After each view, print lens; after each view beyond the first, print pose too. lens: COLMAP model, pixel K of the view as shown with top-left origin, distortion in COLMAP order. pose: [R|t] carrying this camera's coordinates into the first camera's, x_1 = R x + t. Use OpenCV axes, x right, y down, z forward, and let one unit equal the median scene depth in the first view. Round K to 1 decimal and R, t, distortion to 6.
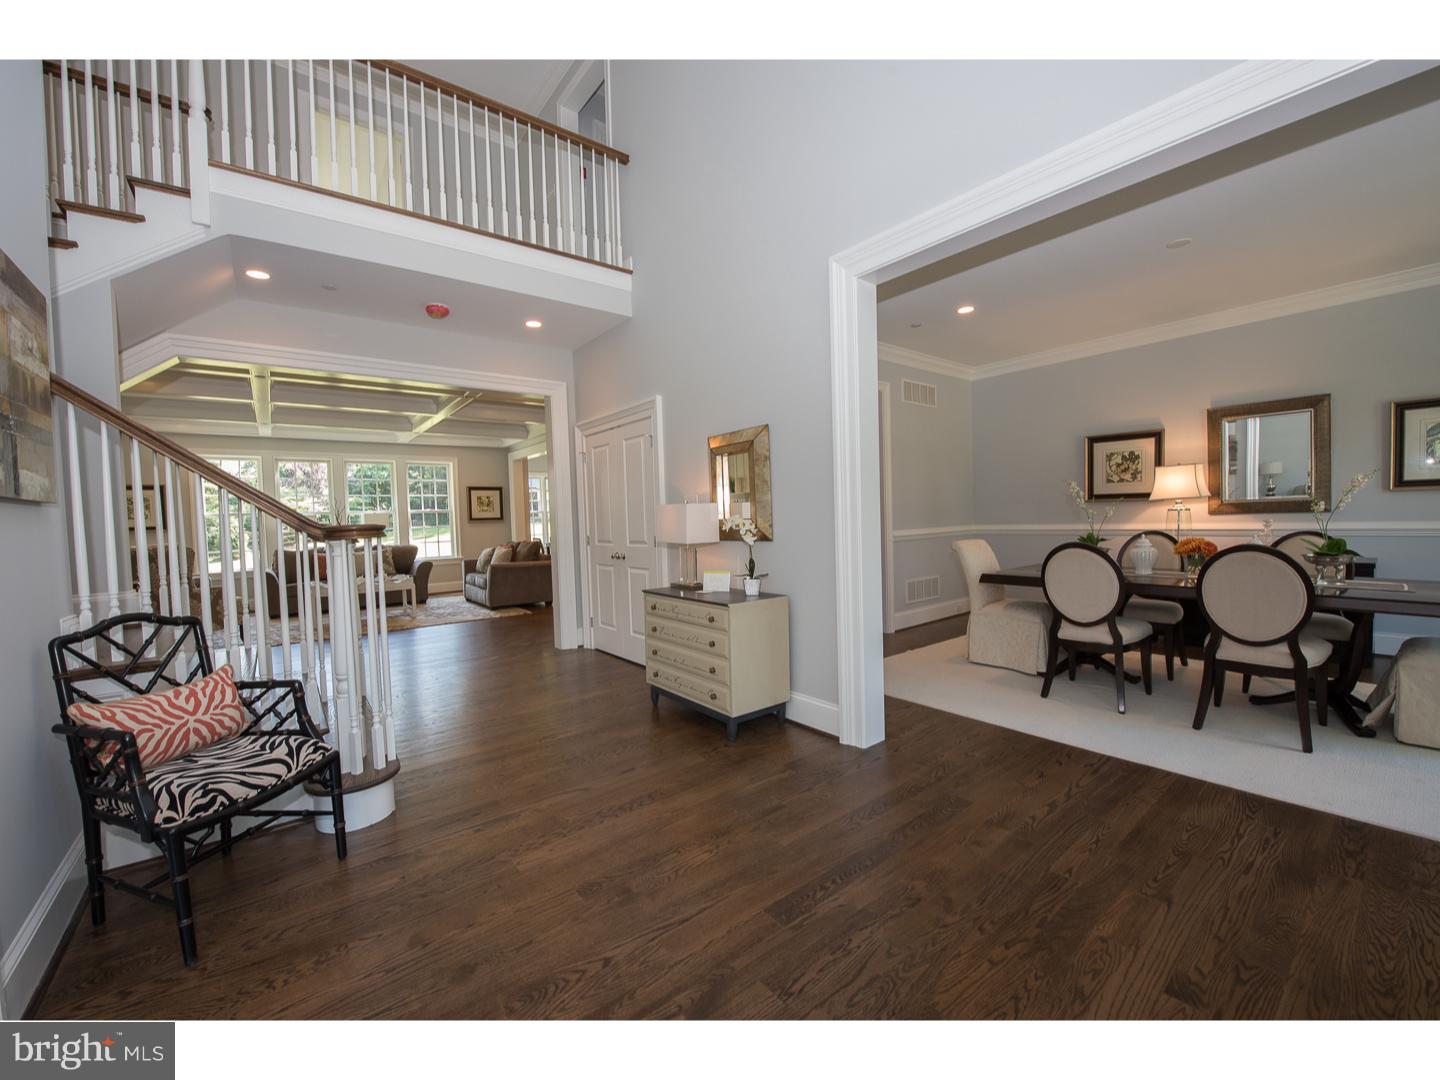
lens RADIAL K [[571.9, 0, 721.6], [0, 571.9, 539.9], [0, 0, 1]] dist [-0.016124, -0.001911]
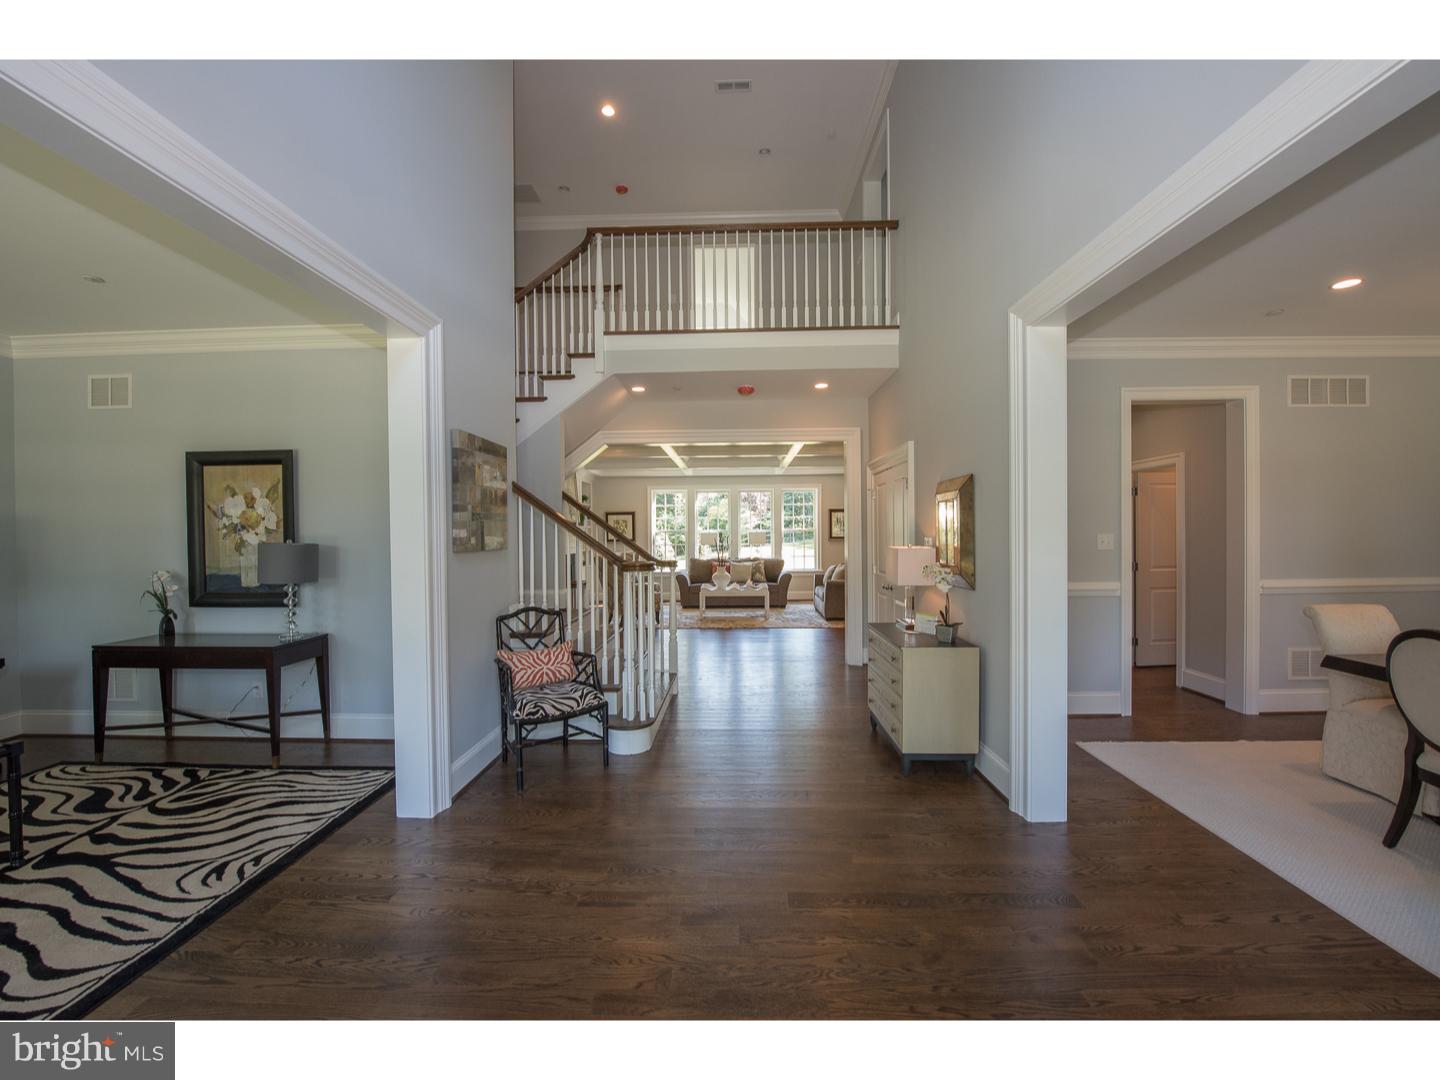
lens RADIAL K [[571.9, 0, 723.3], [0, 571.9, 540.7], [0, 0, 1]] dist [-0.016124, -0.001911]
pose [[0.767909, 0.030427, -0.639836, 0.384229], [-0.039227, 0.999230, 0.000440, -0.067236], [0.639357, 0.024761, 0.768511, -0.047555]]
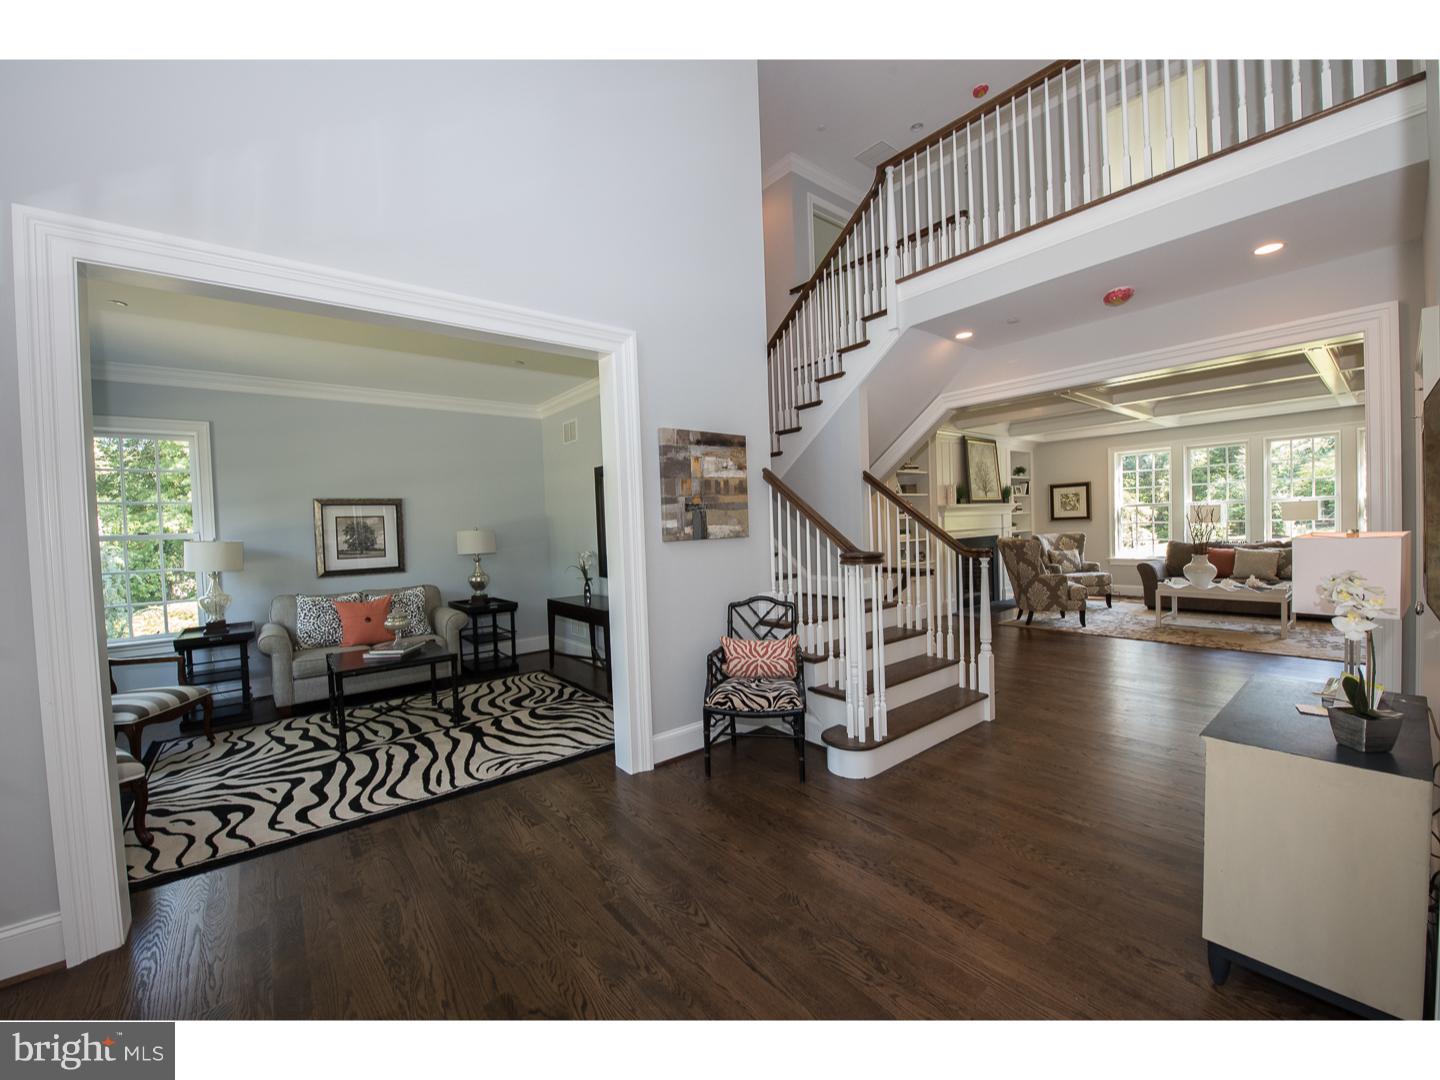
lens RADIAL K [[571.9, 0, 724.0], [0, 571.9, 540.9], [0, 0, 1]] dist [-0.016124, -0.001911]
pose [[0.017855, 0.059607, -0.998062, 0.468603], [-0.004367, 0.998216, 0.059538, -0.092358], [0.999831, 0.003296, 0.018084, 0.461223]]
